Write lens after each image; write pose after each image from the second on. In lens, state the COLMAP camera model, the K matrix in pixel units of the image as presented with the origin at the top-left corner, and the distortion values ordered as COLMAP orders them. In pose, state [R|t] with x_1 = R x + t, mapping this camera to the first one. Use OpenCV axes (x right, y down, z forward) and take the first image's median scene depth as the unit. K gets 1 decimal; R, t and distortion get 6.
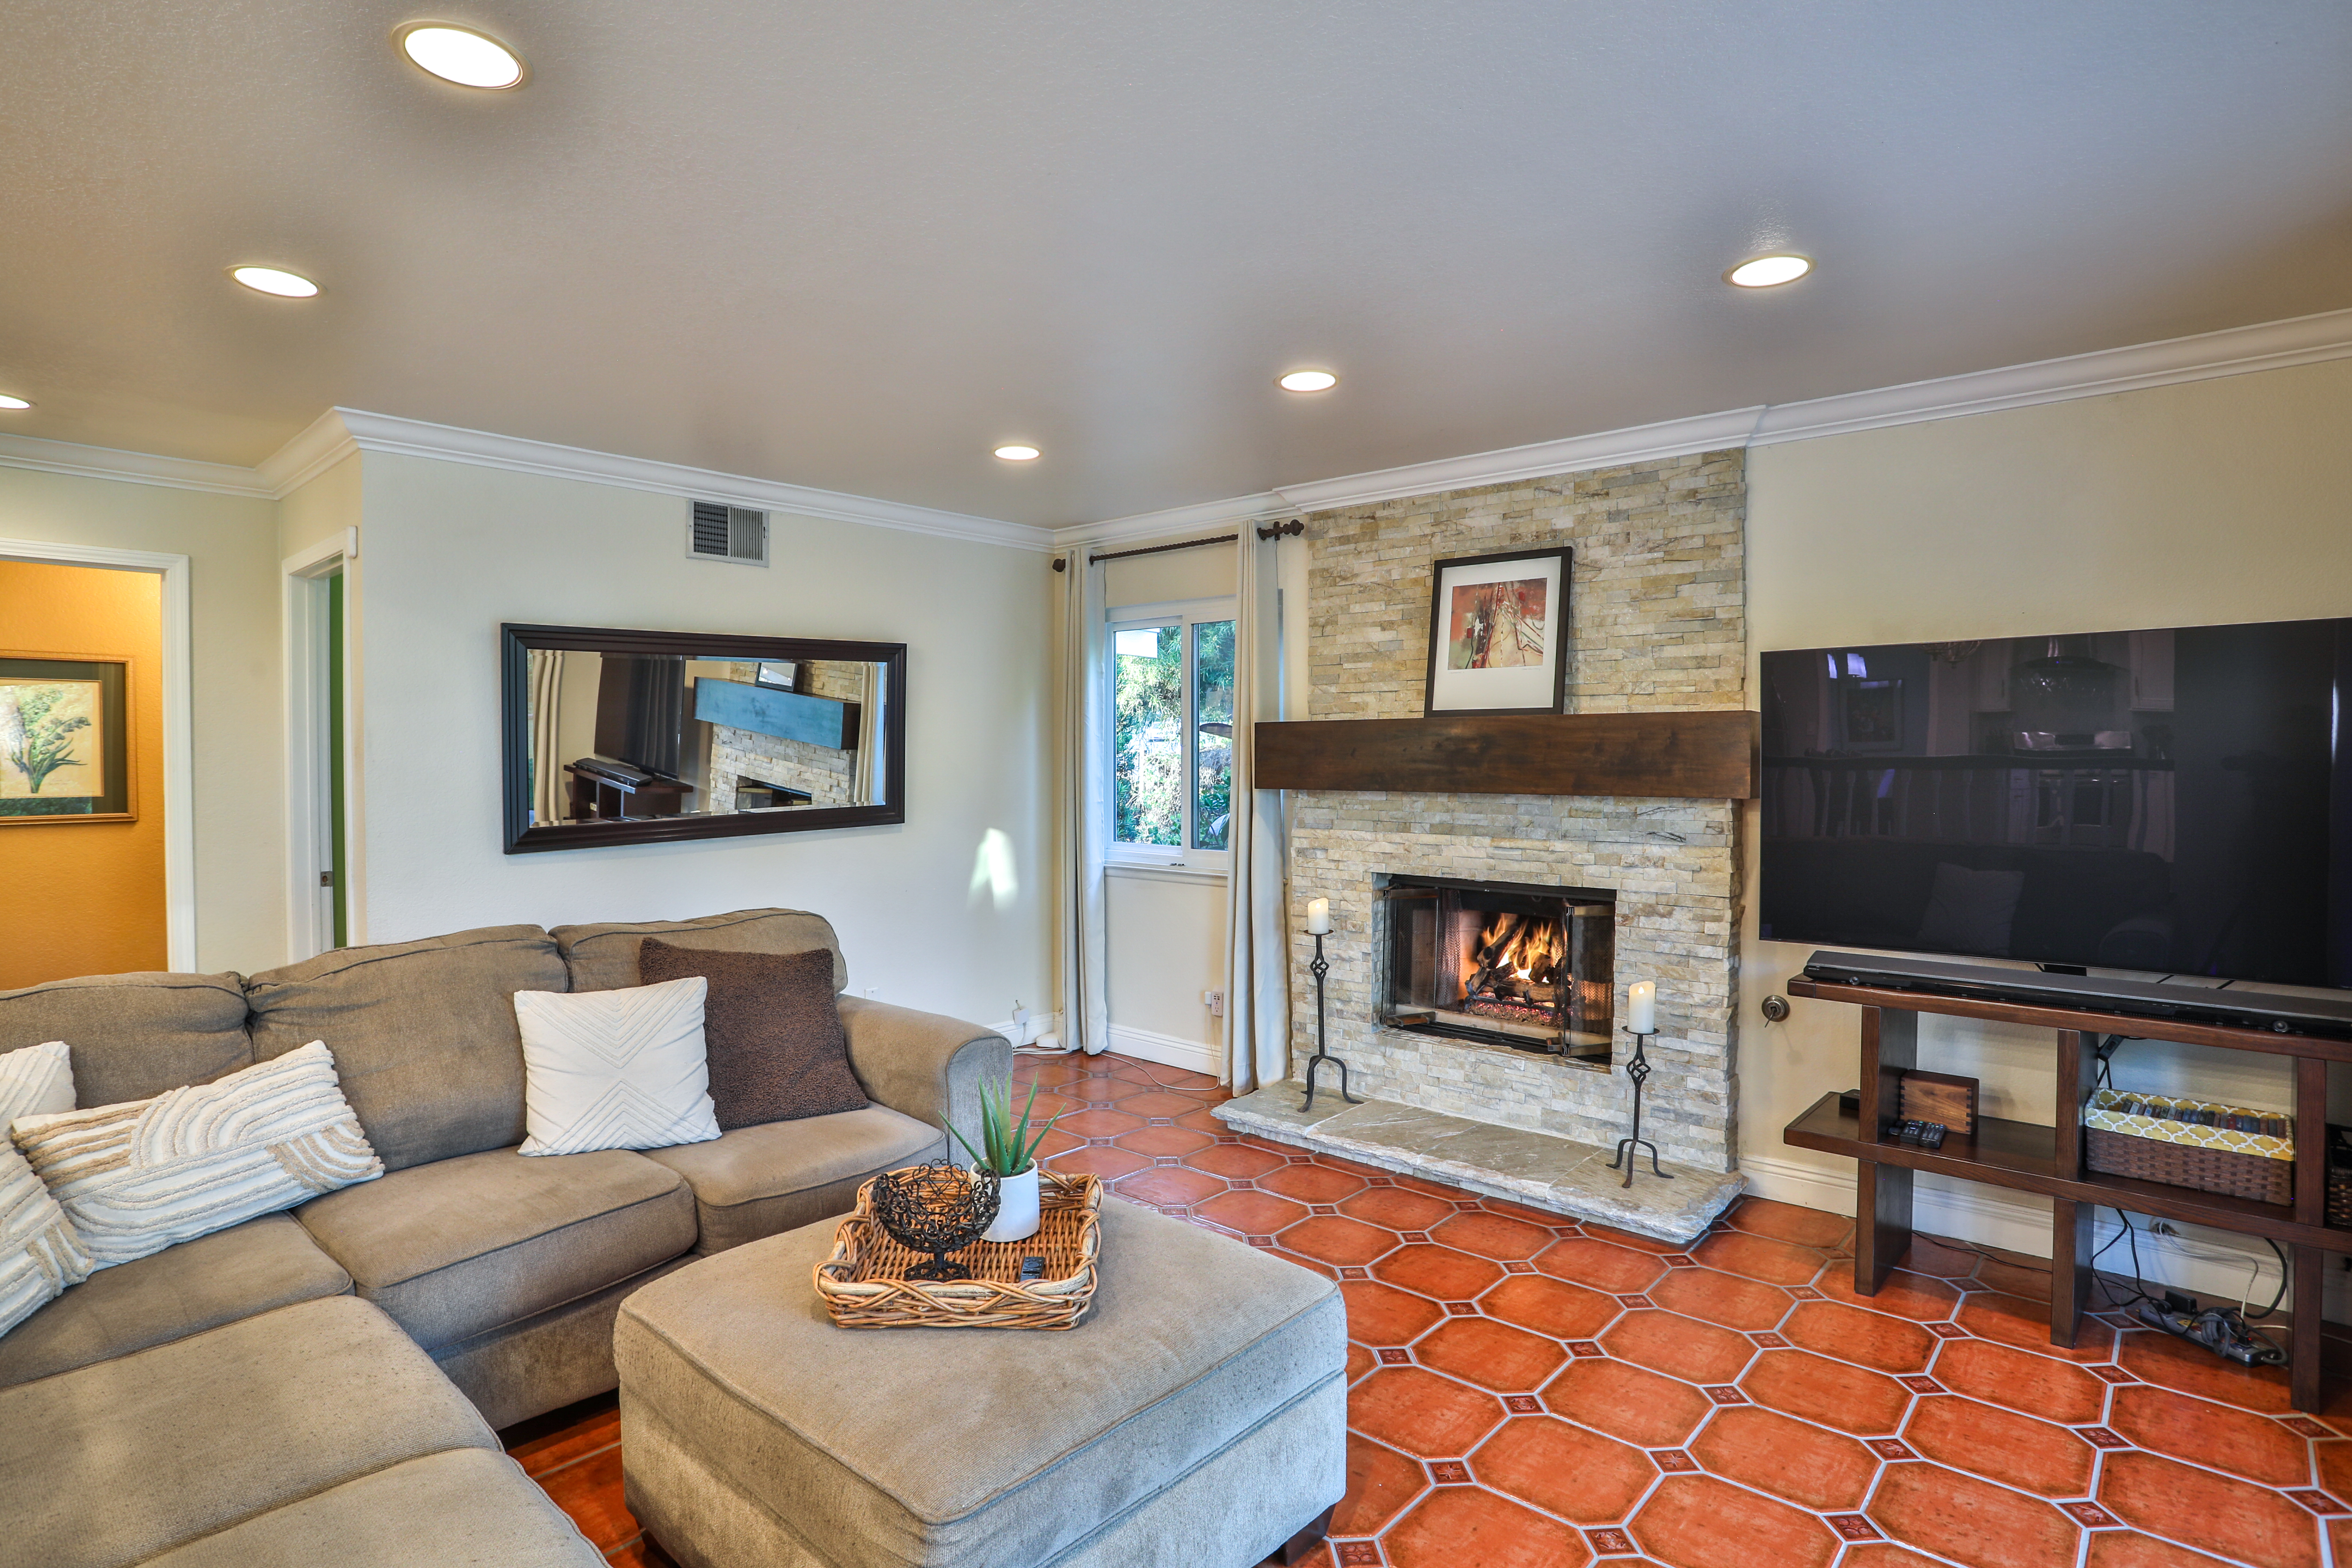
lens RADIAL K [[1218.1, 0, 1180.7], [0, 1218.1, 774.8], [0, 0, 1]] dist [-0.000211, -0.000093]
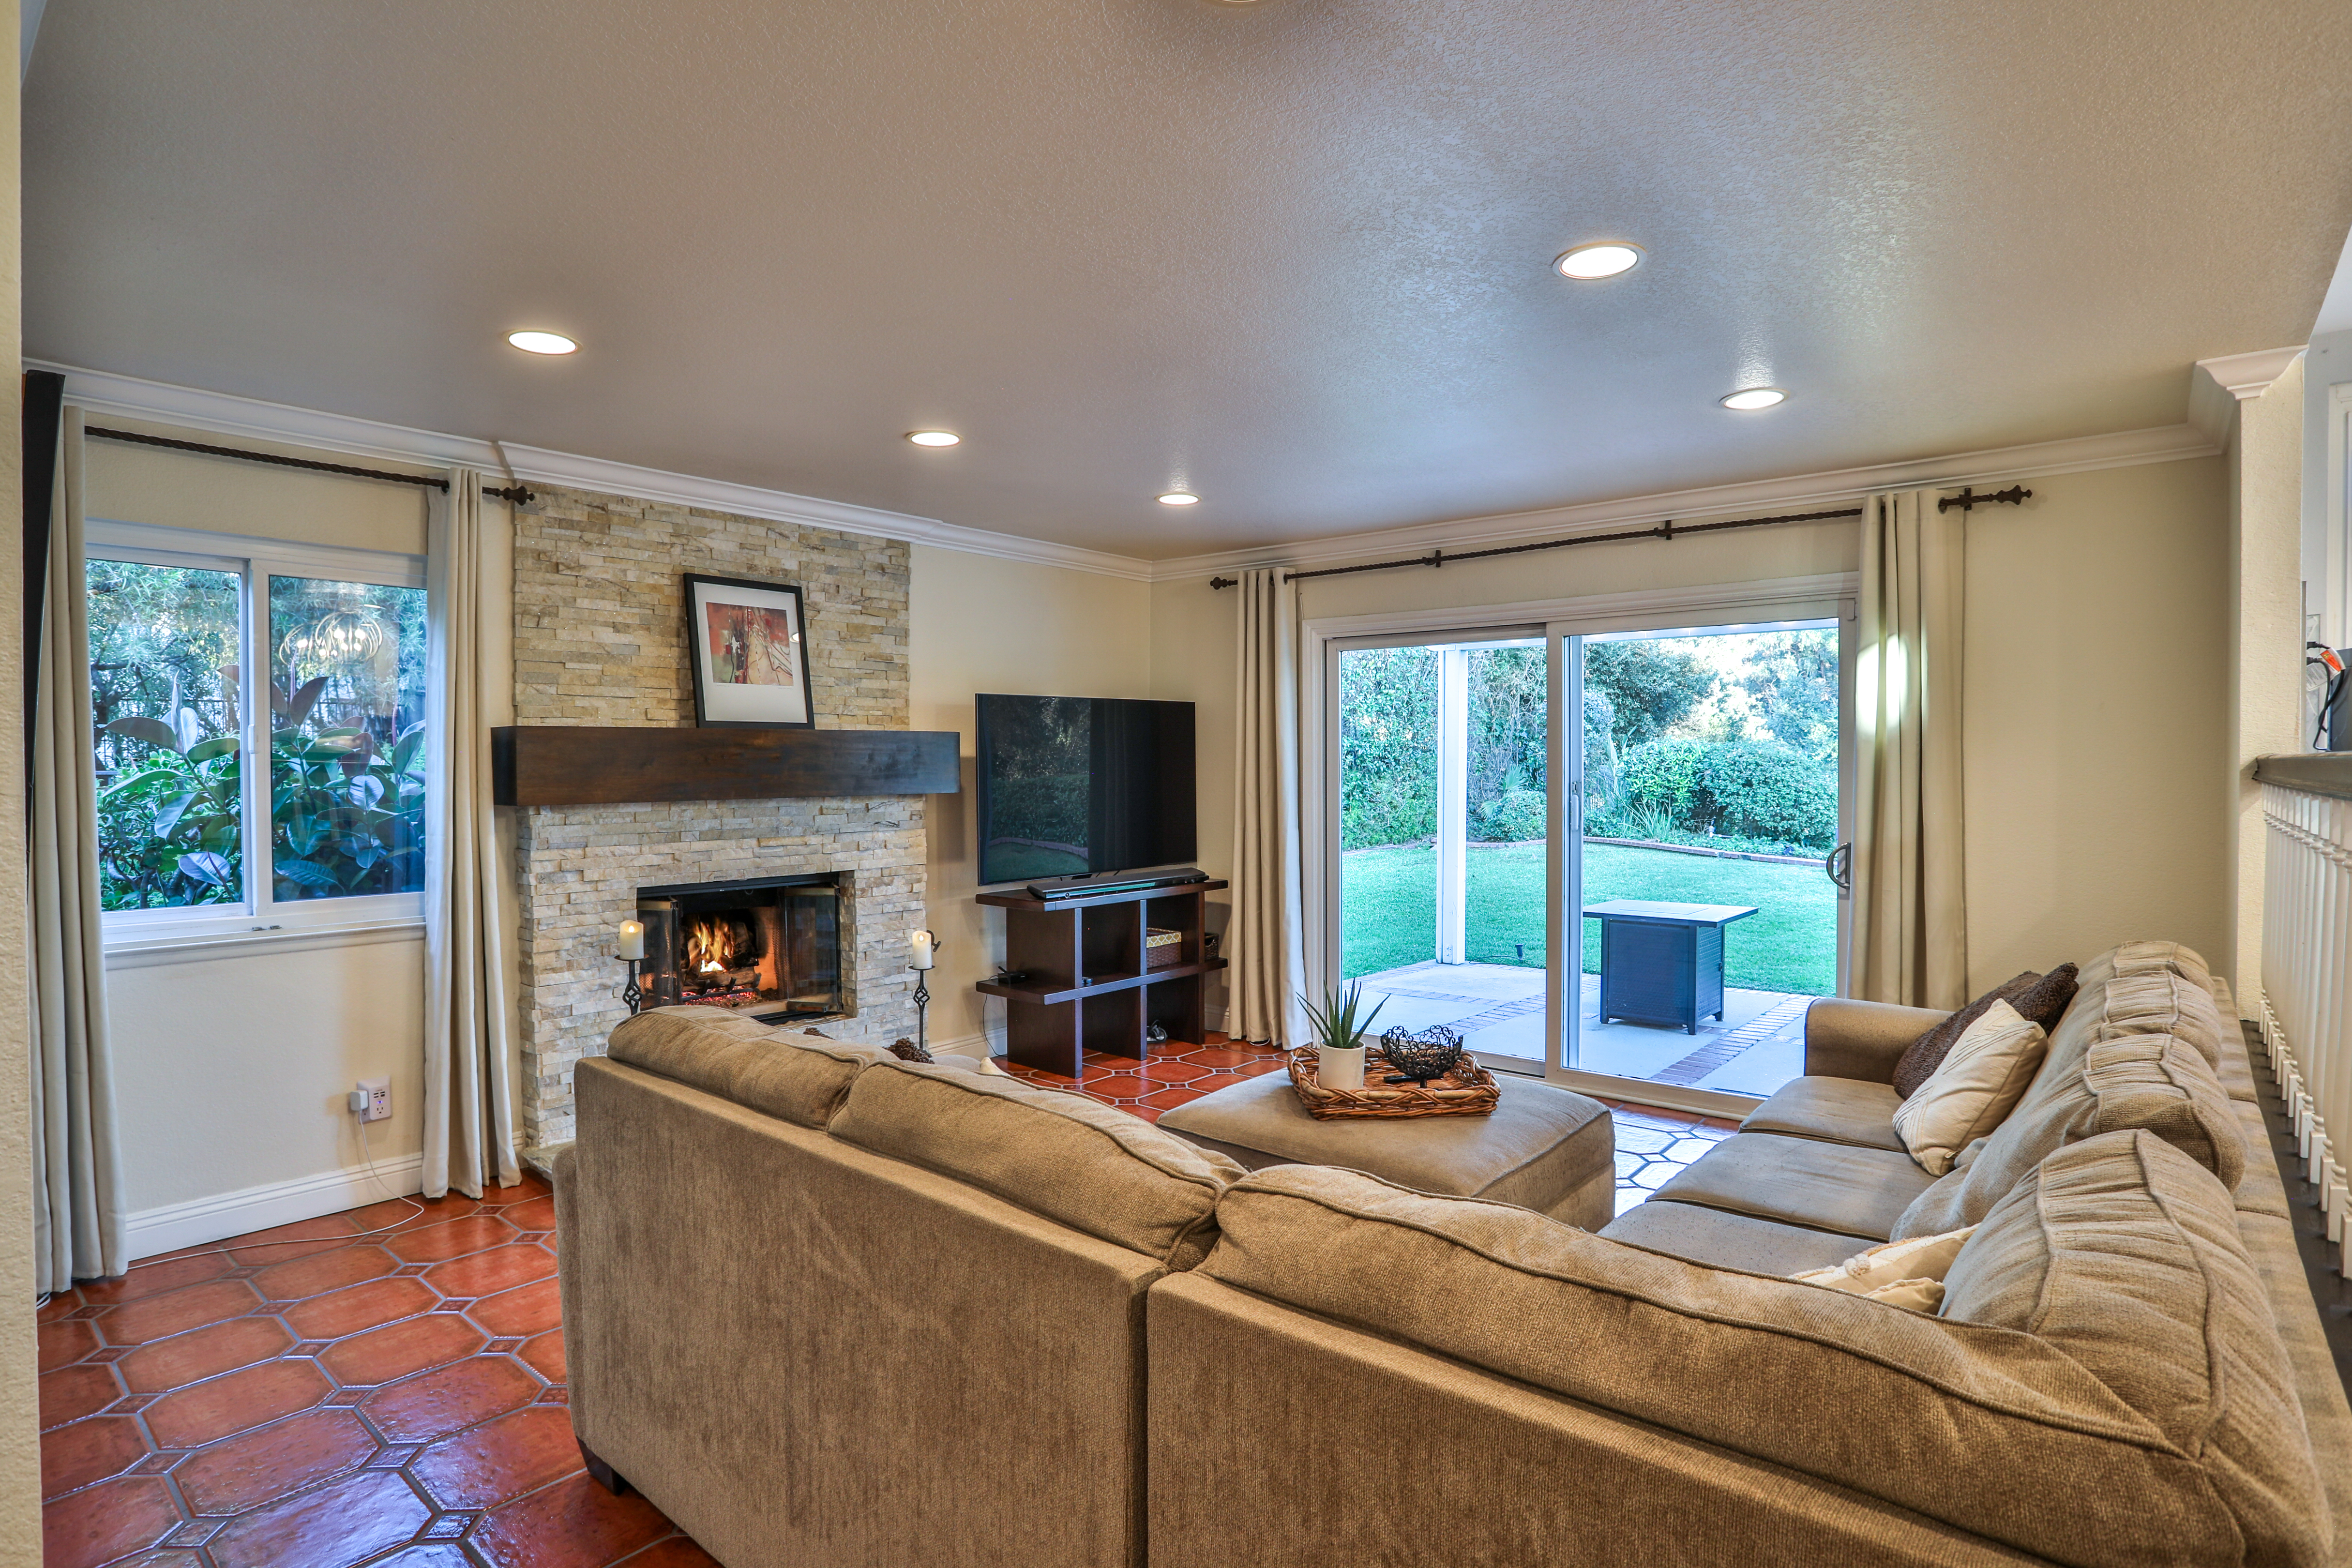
lens RADIAL K [[1218.1, 0, 1181.5], [0, 1218.1, 785.4], [0, 0, 1]] dist [-0.000211, -0.000093]
pose [[0.026113, -0.024603, 0.999356, -0.830749], [0.016905, 0.999565, 0.024166, -0.016626], [-0.999516, 0.016263, 0.026518, 0.584225]]
